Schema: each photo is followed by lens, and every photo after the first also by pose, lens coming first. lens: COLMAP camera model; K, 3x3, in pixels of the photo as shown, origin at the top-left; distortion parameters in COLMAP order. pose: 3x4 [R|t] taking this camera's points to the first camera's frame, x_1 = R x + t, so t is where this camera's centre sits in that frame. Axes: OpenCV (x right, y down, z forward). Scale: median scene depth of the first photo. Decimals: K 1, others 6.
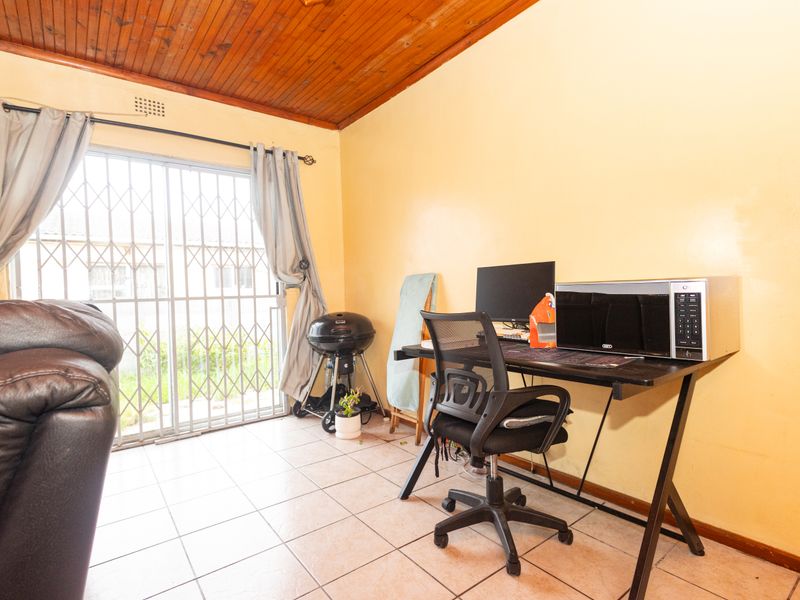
lens RADIAL K [[411.3, 0, 398.5], [0, 411.3, 299.6], [0, 0, 1]] dist [0.003775, -0.000171]
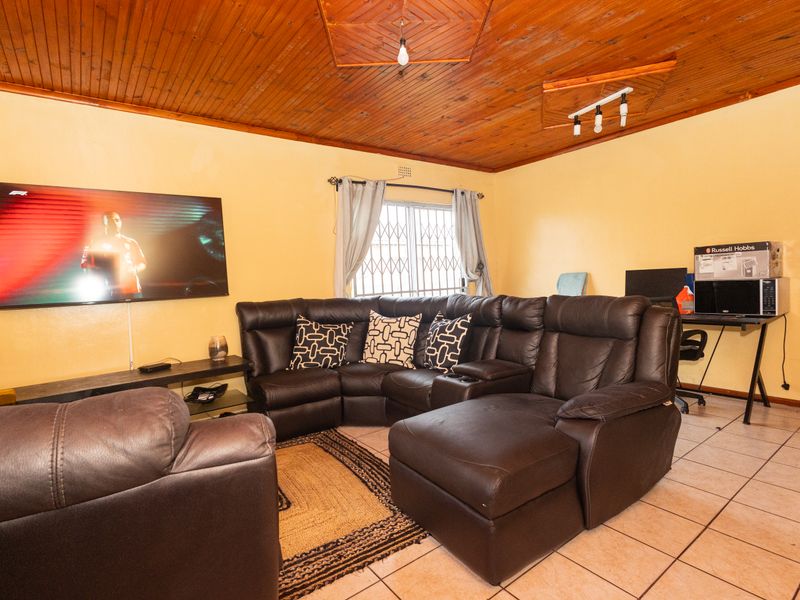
lens RADIAL K [[420.2, 0, 399.4], [0, 420.2, 283.6], [0, 0, 1]] dist [0.000559, -0.000141]
pose [[0.999769, -0.018644, 0.010711, -0.676163], [0.018677, 0.999821, -0.003024, -0.030635], [-0.010652, 0.003223, 0.999938, -0.648274]]
